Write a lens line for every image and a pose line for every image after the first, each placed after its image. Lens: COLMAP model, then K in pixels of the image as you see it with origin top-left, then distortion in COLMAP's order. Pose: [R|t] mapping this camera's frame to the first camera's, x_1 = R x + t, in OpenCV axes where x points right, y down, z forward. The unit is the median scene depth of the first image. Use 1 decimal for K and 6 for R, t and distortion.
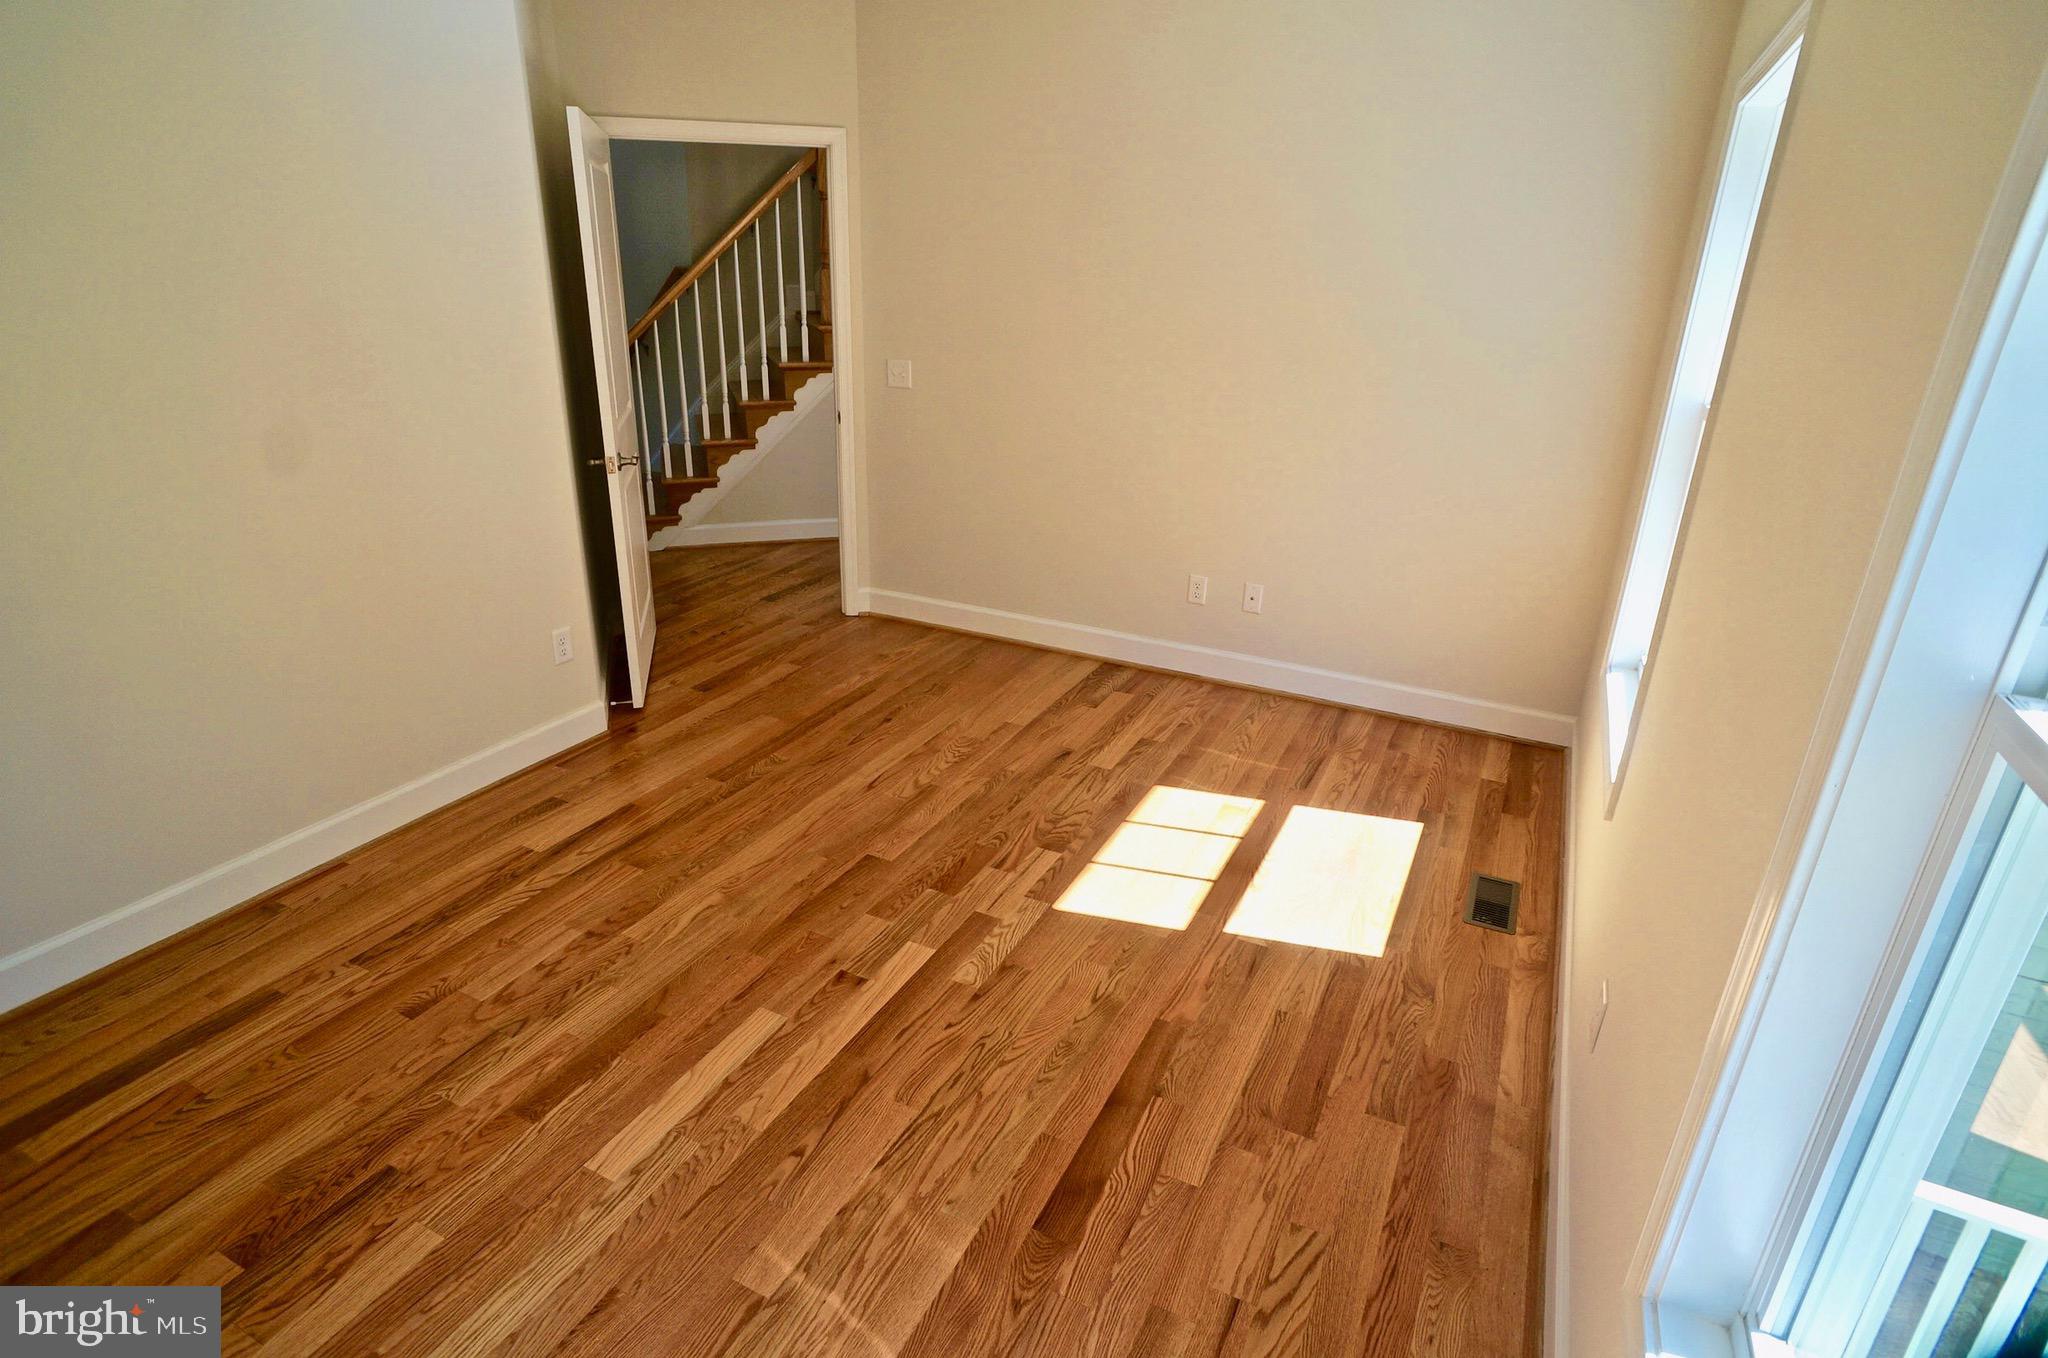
lens RADIAL K [[1073.3, 0, 1028.7], [0, 1073.3, 672.0], [0, 0, 1]] dist [-0.083019, 0.054362]
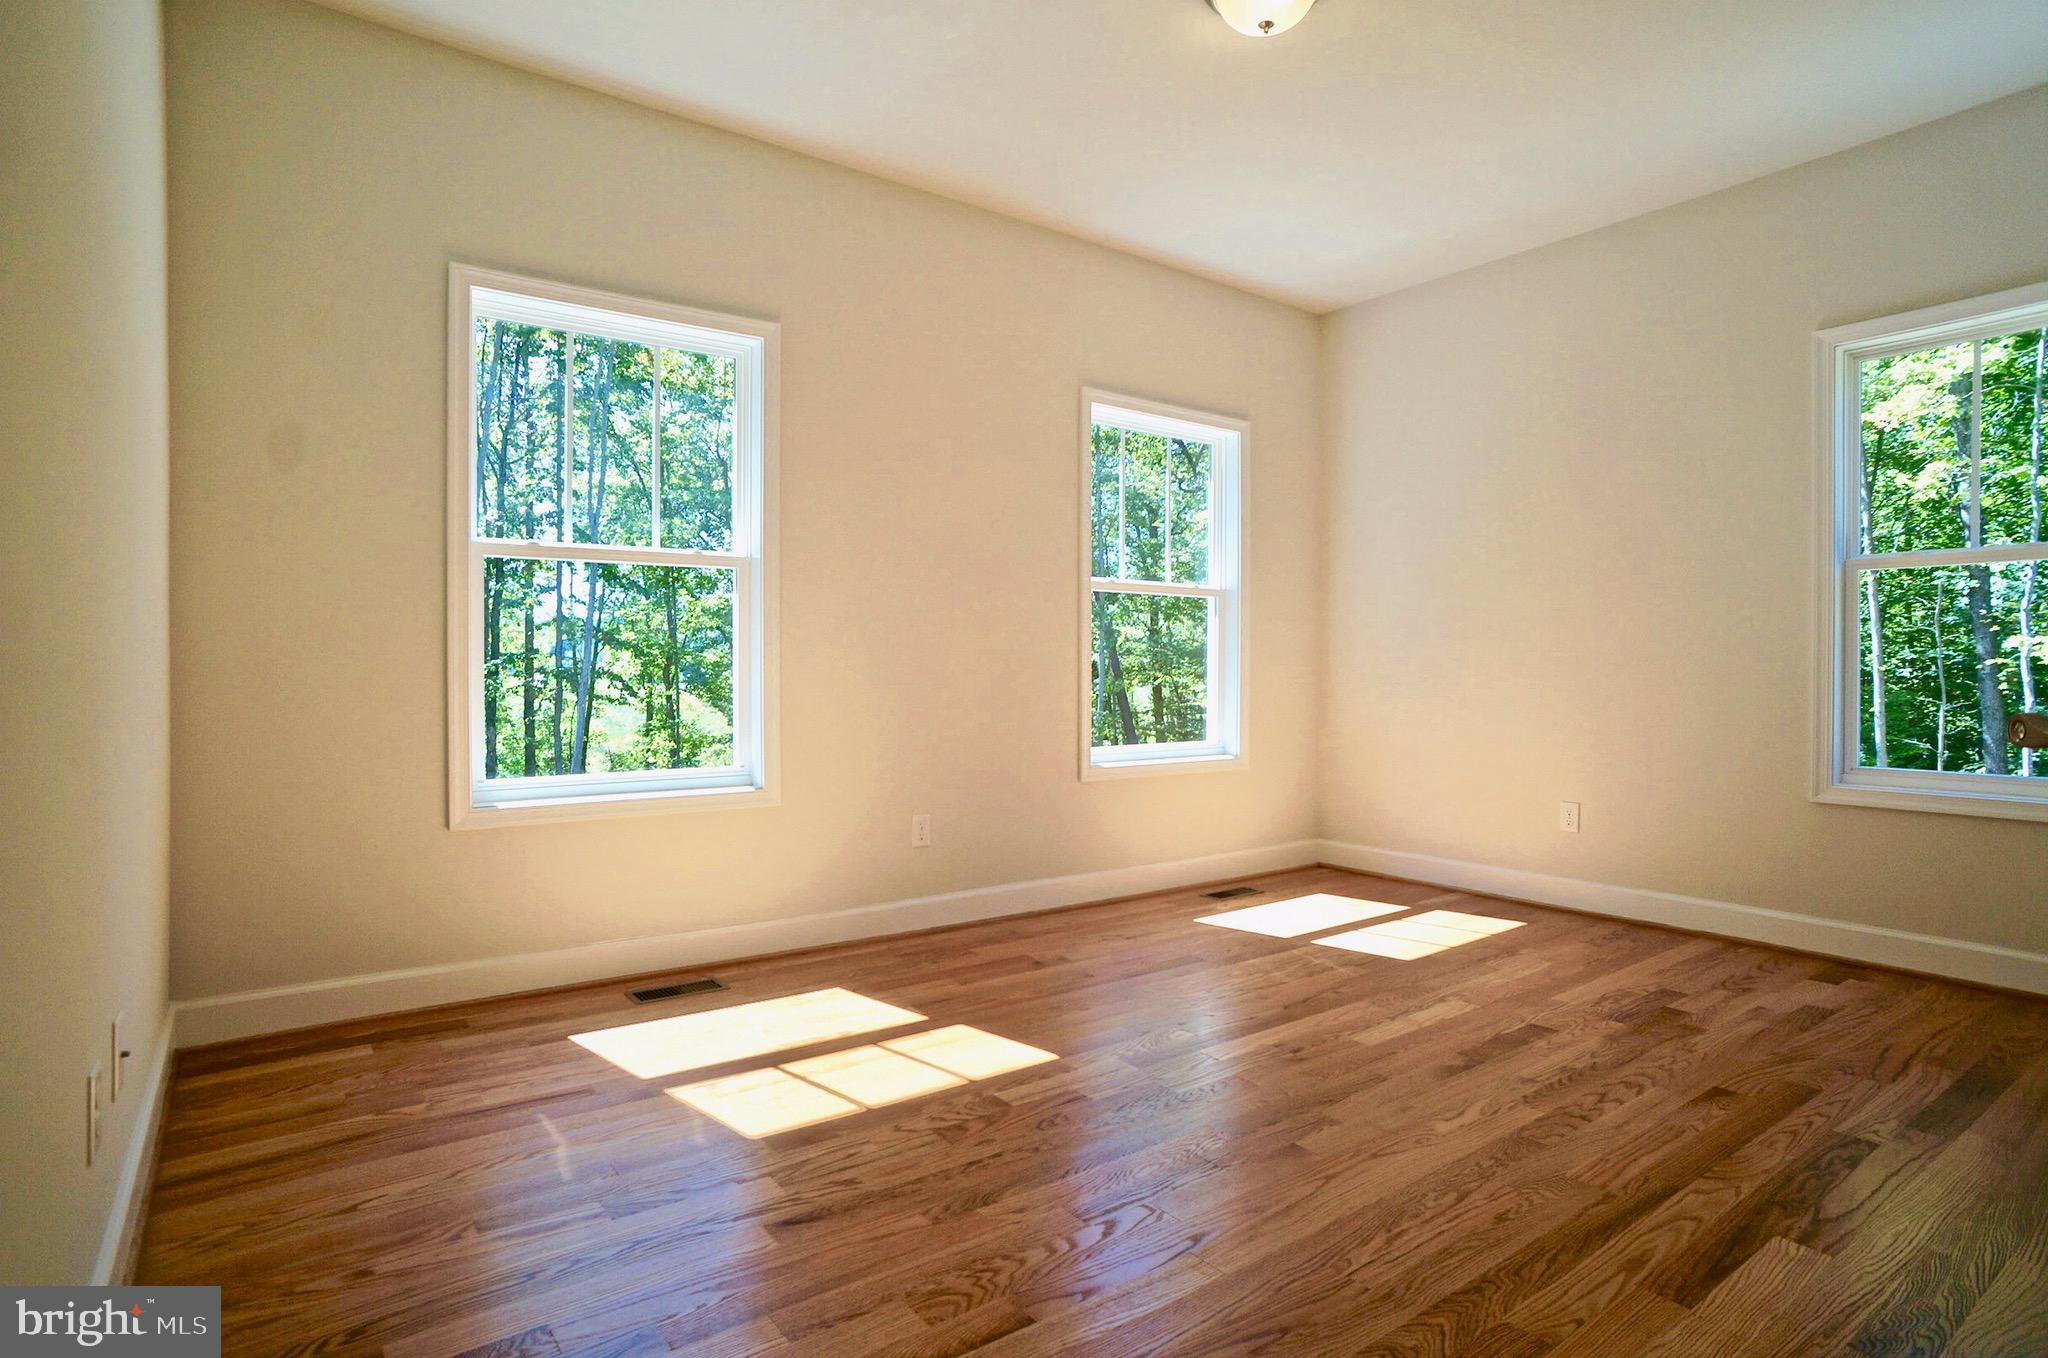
lens RADIAL K [[1073.3, 0, 1028.7], [0, 1073.3, 672.0], [0, 0, 1]] dist [-0.083019, 0.054362]
pose [[-0.891757, -0.037879, 0.450926, -0.374719], [0.141360, 0.923301, 0.357116, -0.440926], [-0.429868, 0.382204, -0.818006, 1.712462]]
